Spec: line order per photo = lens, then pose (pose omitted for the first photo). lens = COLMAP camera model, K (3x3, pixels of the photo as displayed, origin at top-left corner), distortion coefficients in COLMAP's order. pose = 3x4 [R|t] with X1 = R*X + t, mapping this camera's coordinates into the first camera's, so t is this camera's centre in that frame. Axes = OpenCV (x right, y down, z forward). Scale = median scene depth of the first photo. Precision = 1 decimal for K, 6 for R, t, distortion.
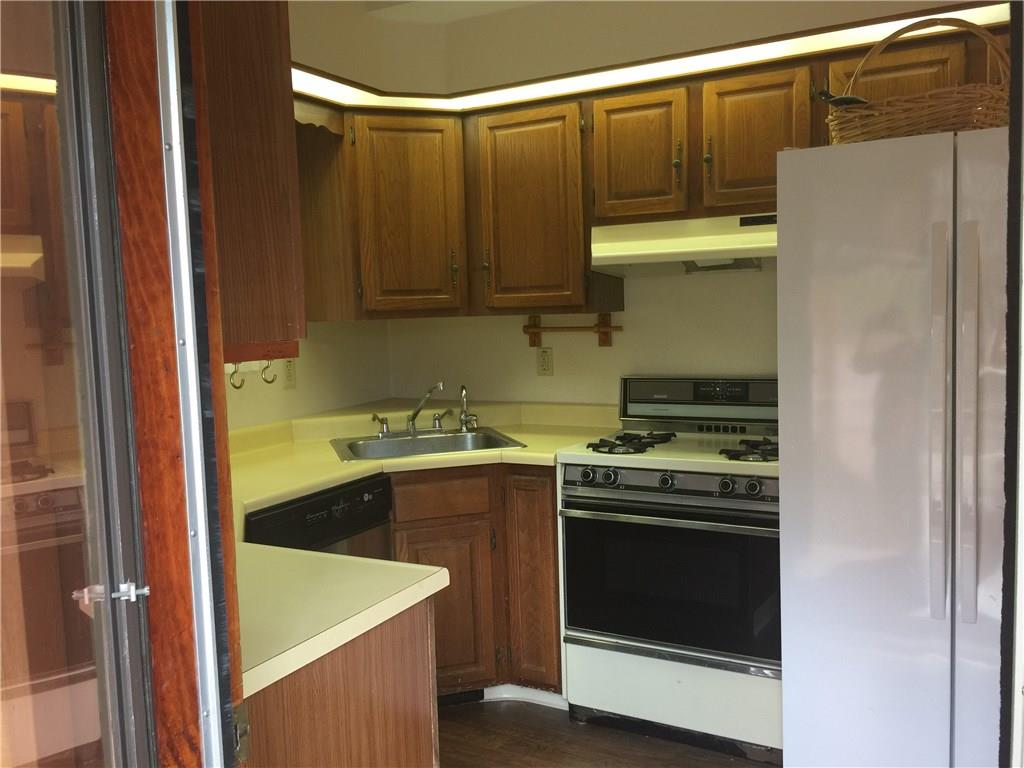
lens RADIAL K [[865.1, 0, 512.0], [0, 865.1, 384.0], [0, 0, 1]] dist [0.006427, 0.002582]
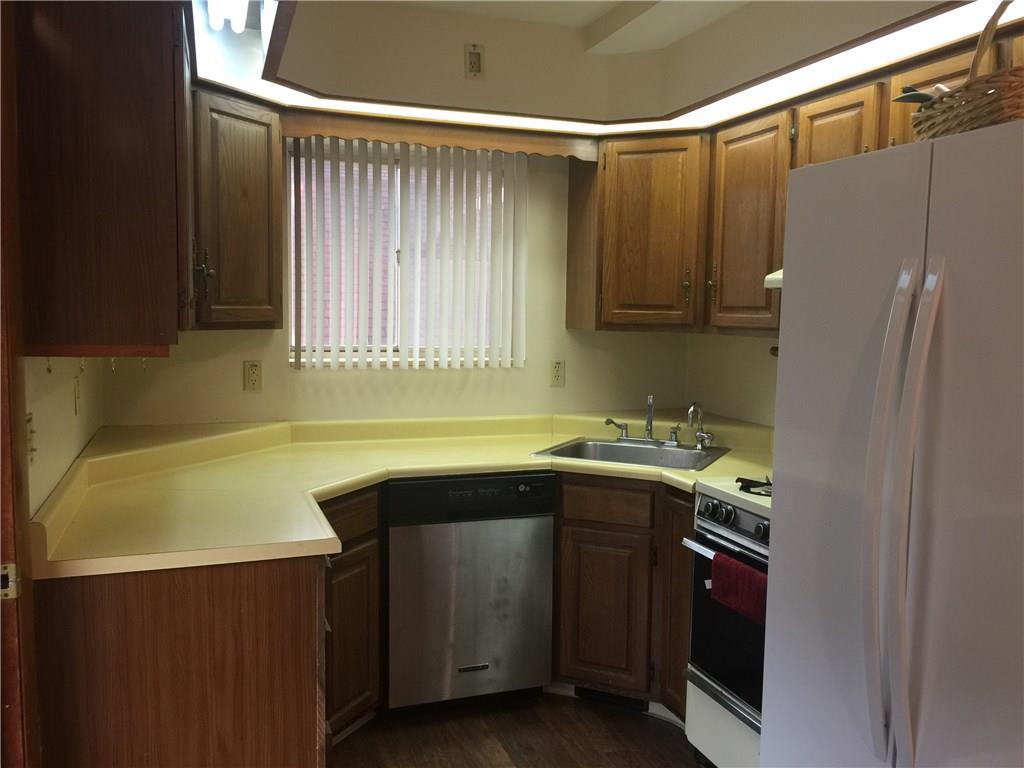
lens RADIAL K [[864.1, 0, 512.0], [0, 864.1, 384.0], [0, 0, 1]] dist [0.046635, -0.002988]
pose [[0.750729, 0.103815, -0.652403, 0.463600], [-0.099646, 0.994071, 0.043520, -0.044482], [0.653052, 0.032338, 0.756622, 0.111235]]
